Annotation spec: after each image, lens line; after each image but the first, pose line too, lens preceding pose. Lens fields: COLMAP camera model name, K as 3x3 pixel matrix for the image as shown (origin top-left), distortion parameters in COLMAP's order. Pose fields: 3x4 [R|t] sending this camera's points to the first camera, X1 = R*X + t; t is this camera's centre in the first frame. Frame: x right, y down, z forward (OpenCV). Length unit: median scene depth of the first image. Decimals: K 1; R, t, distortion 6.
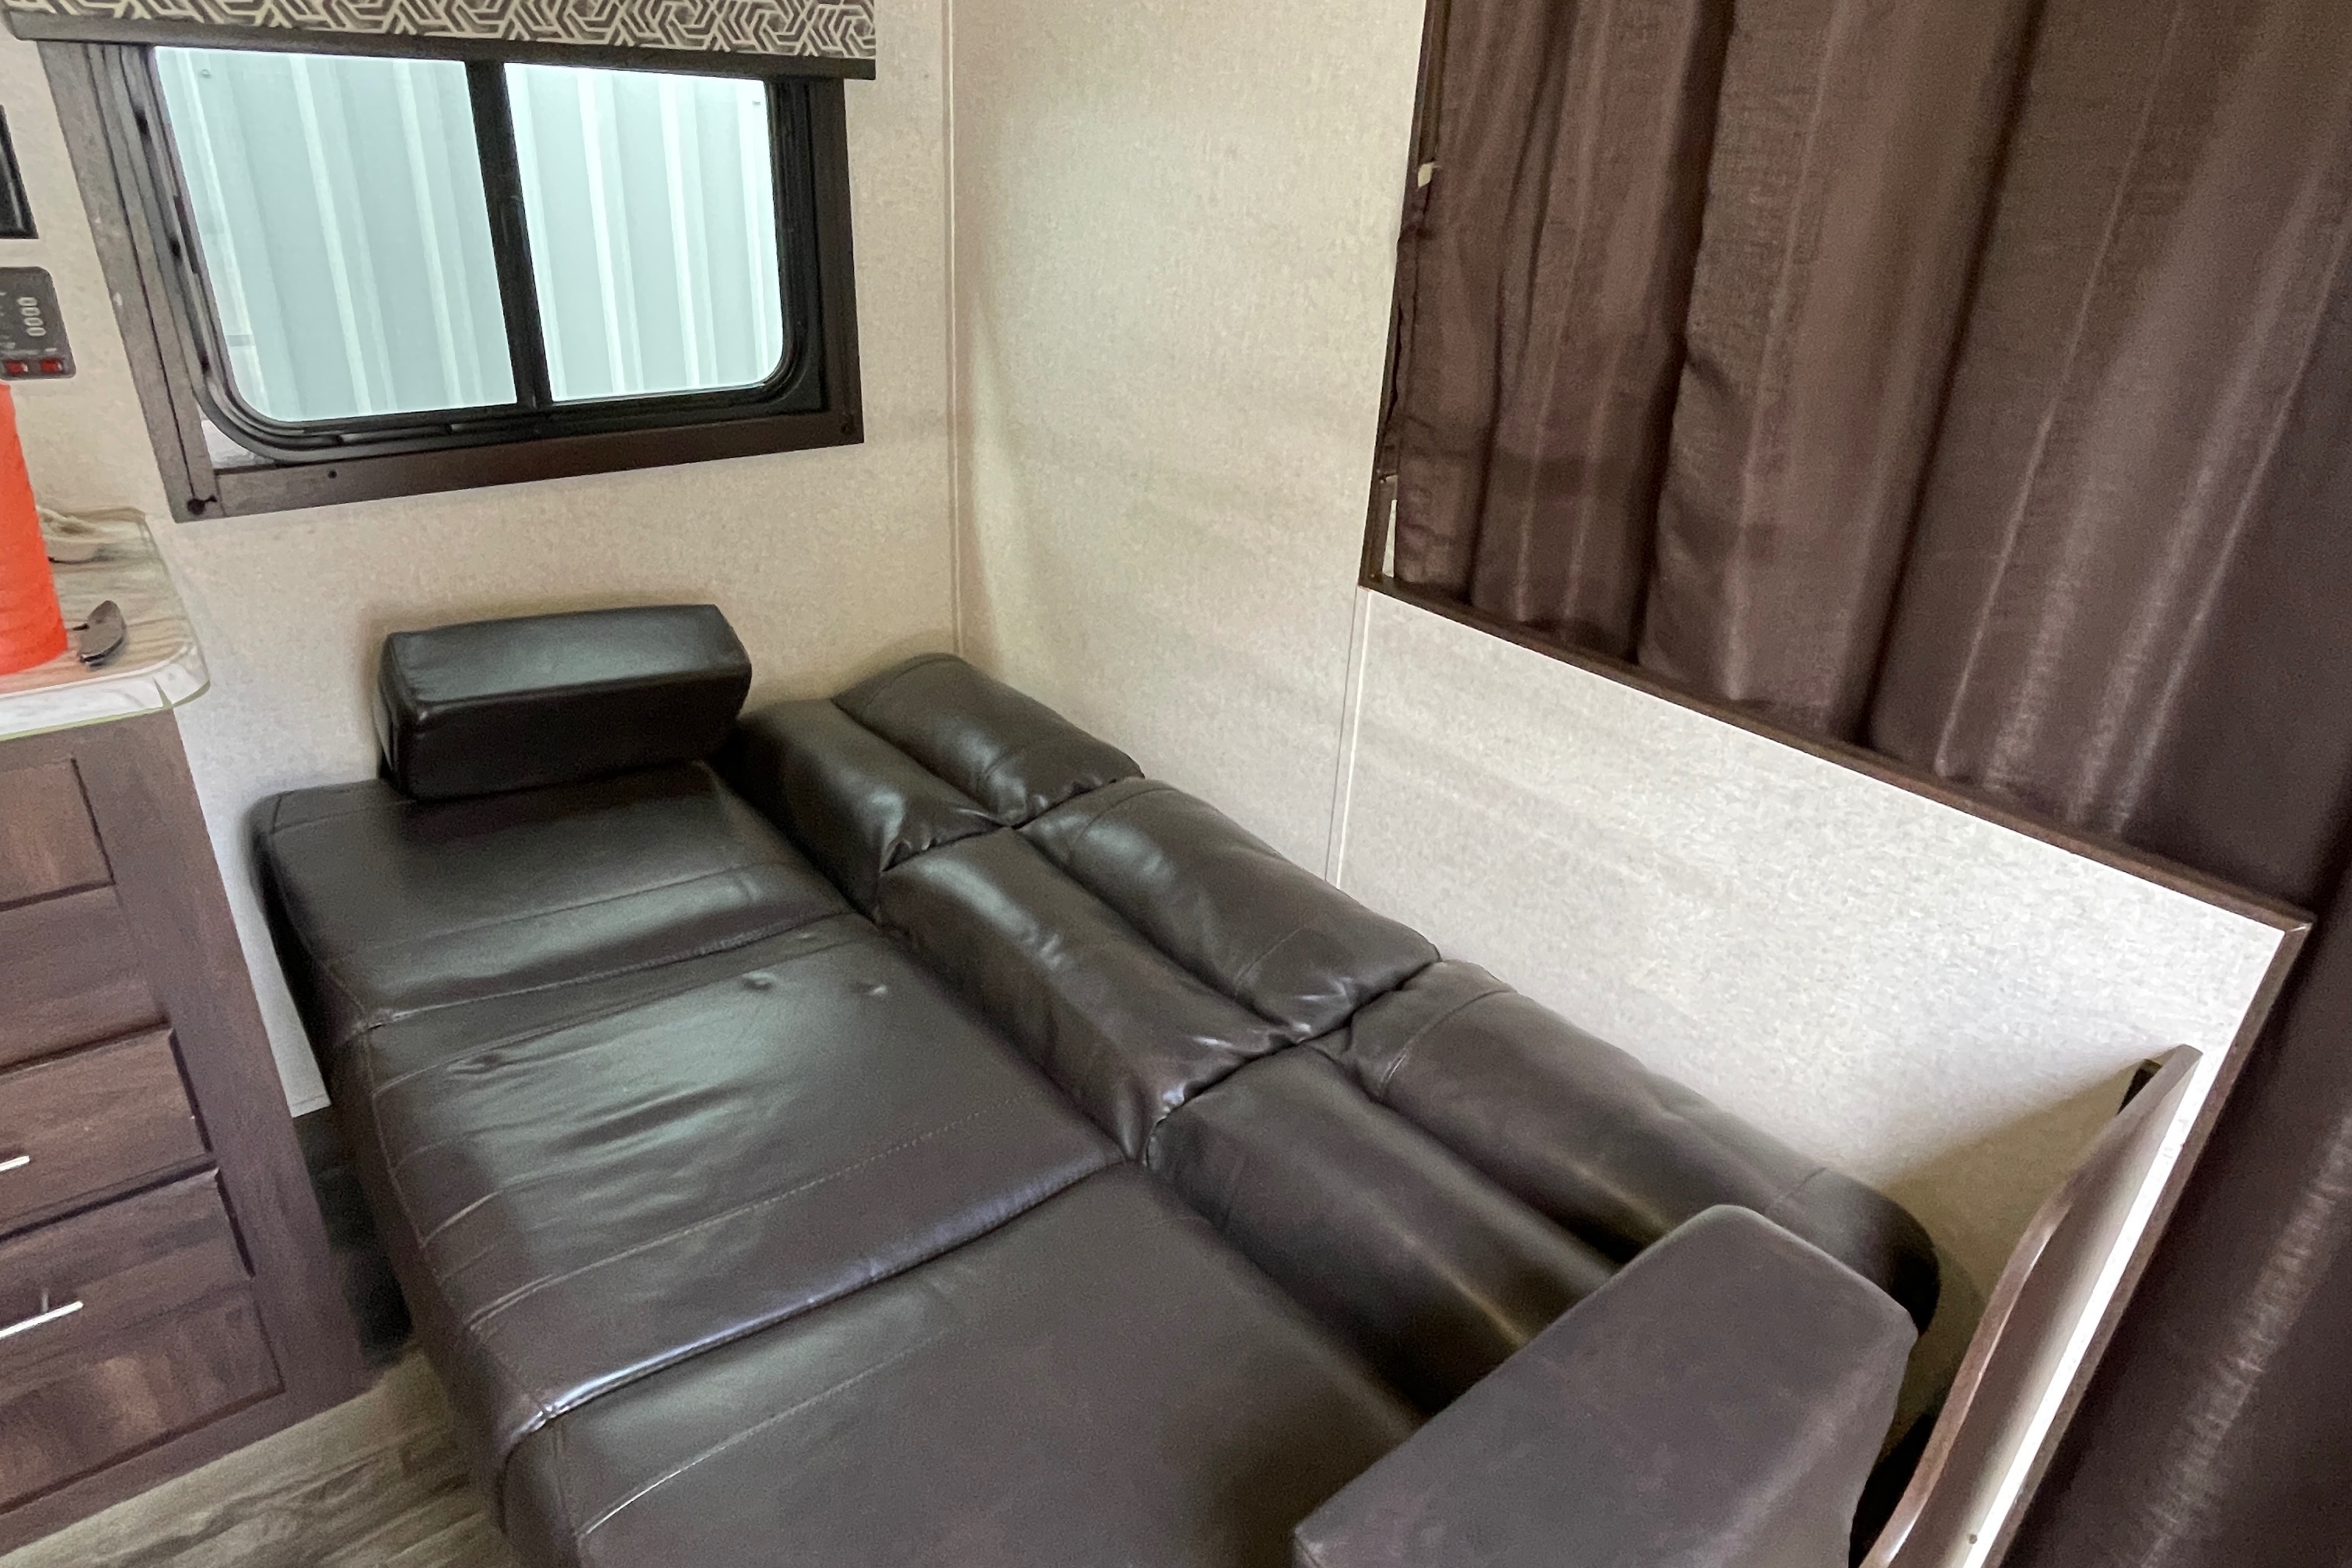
lens RADIAL K [[1363.5, 0, 1176.0], [0, 1363.5, 784.0], [0, 0, 1]] dist [-0.007065, -0.000270]
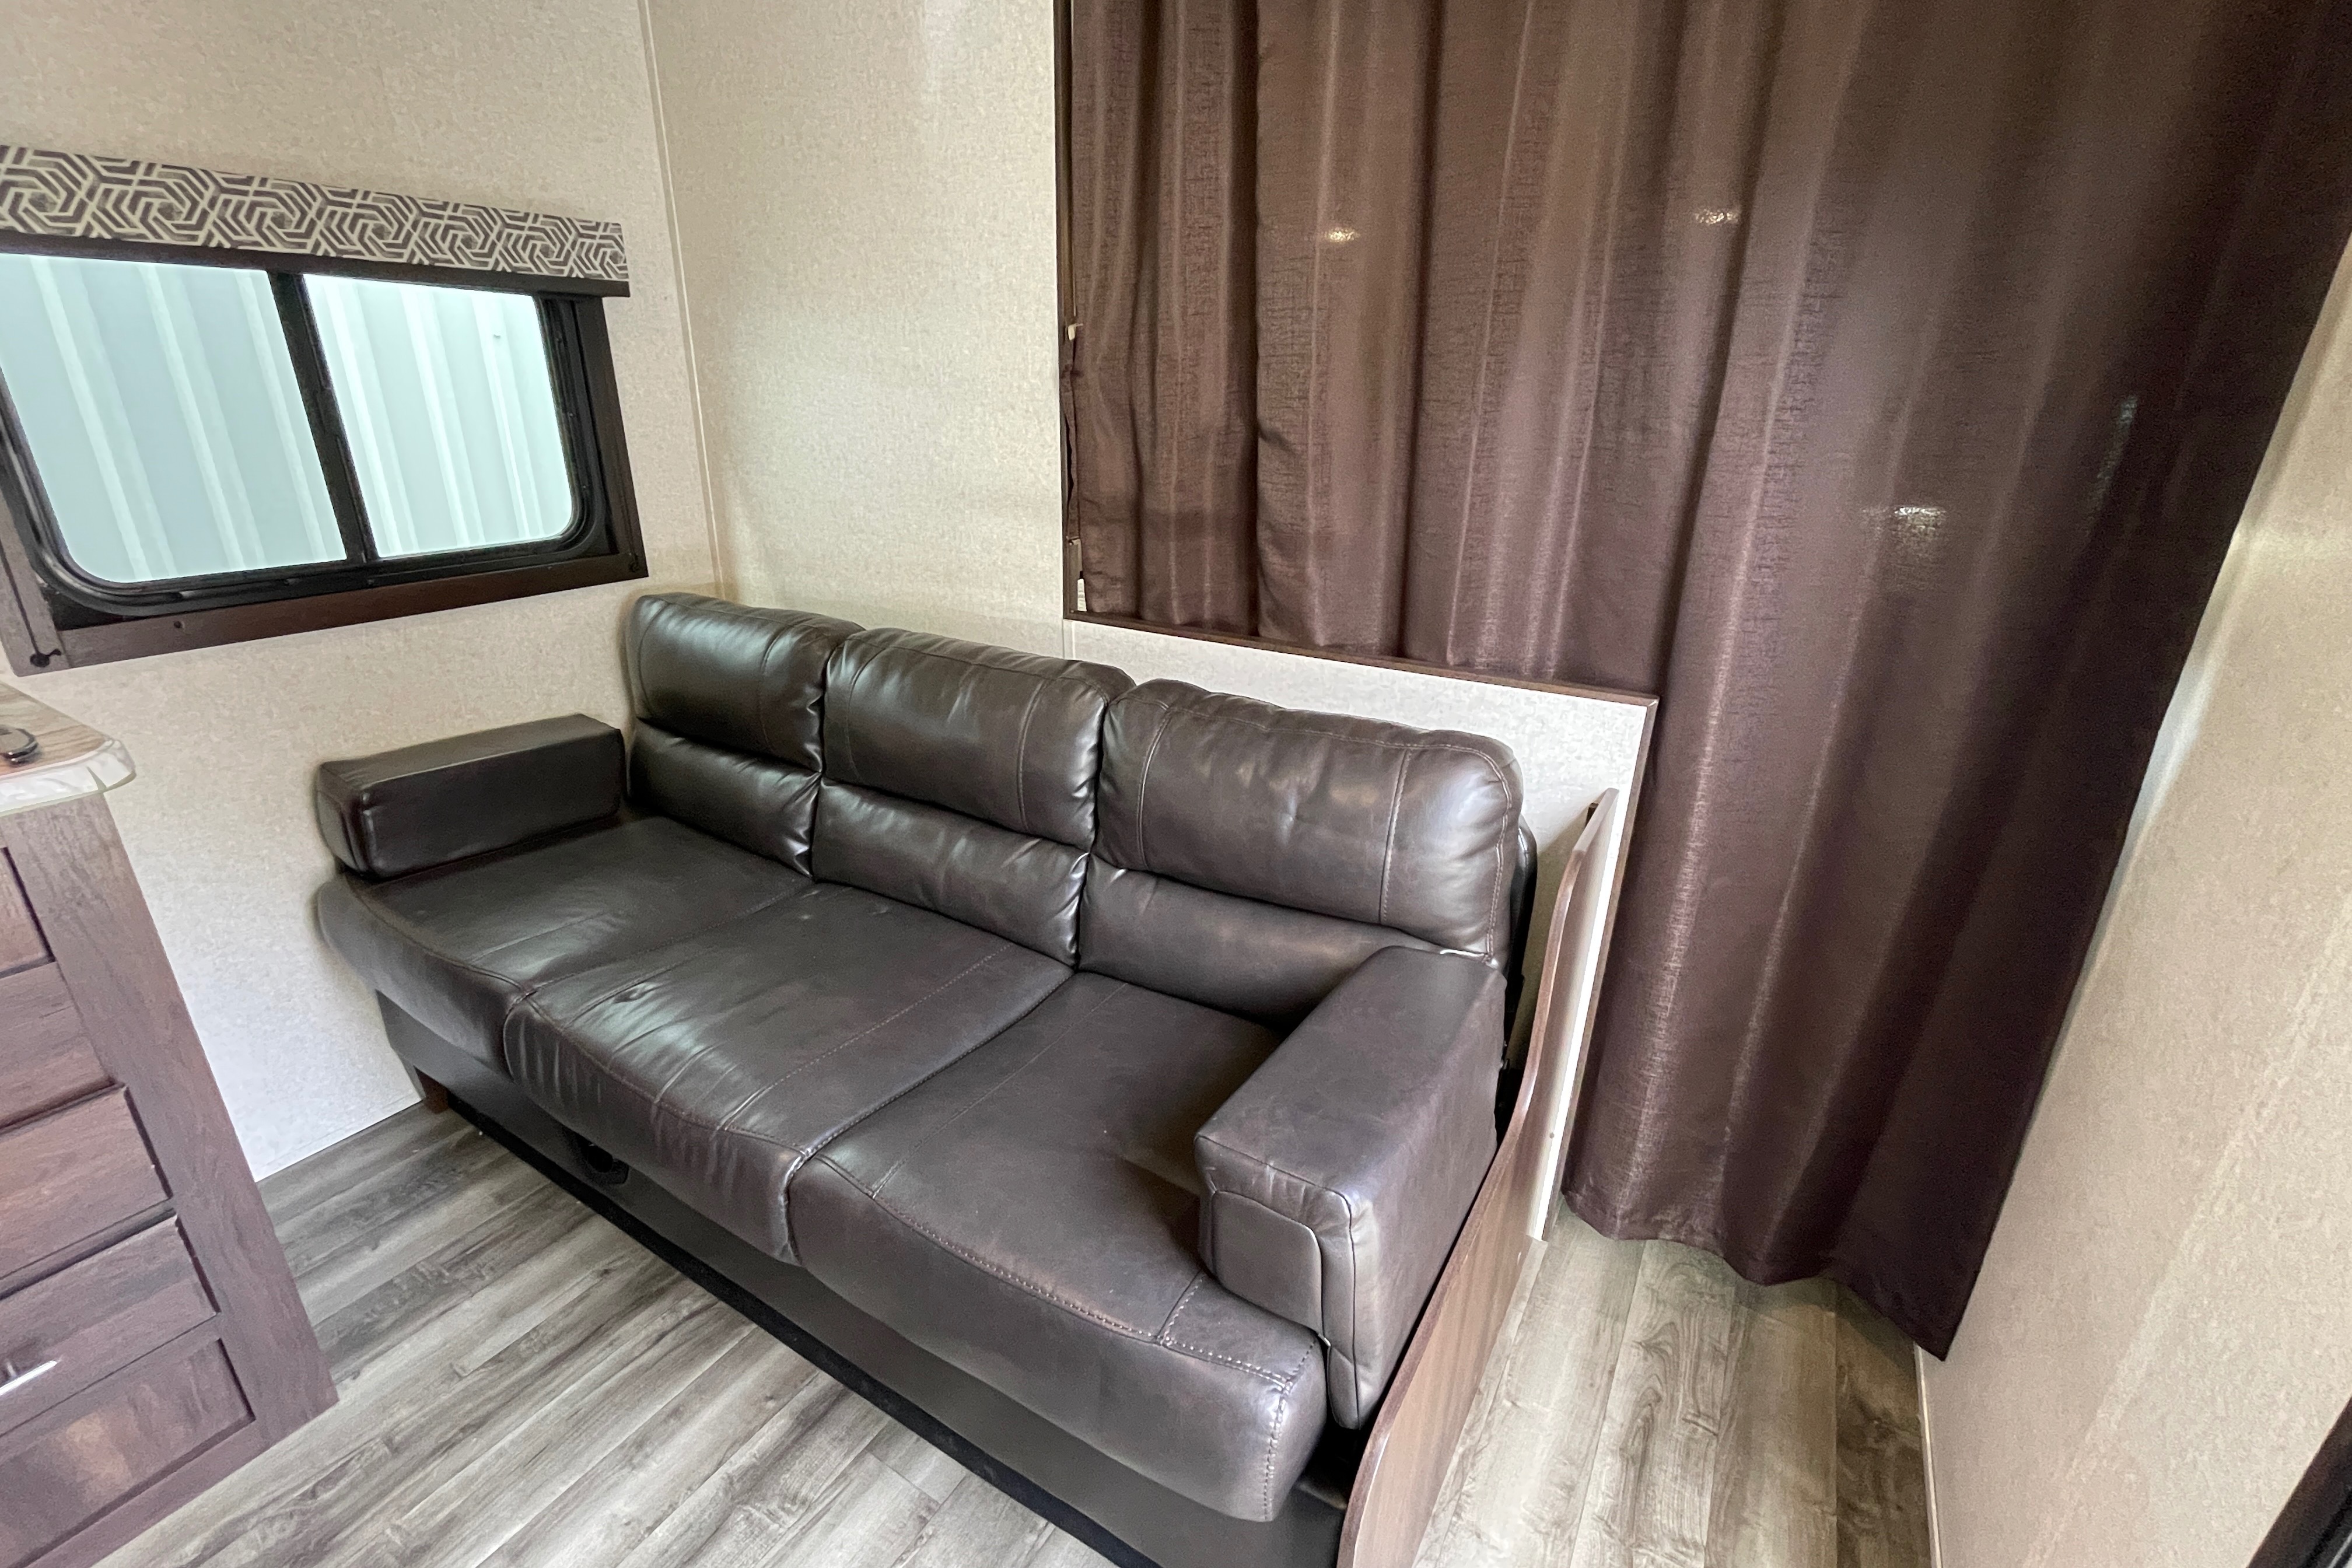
lens RADIAL K [[1011.4, 0, 1176.0], [0, 1011.4, 784.0], [0, 0, 1]] dist [-0.003153, -0.000938]
pose [[0.943663, -0.155131, 0.292292, -0.110628], [0.173894, 0.983985, -0.039174, 0.104482], [-0.281534, 0.087794, 0.955527, -0.052841]]
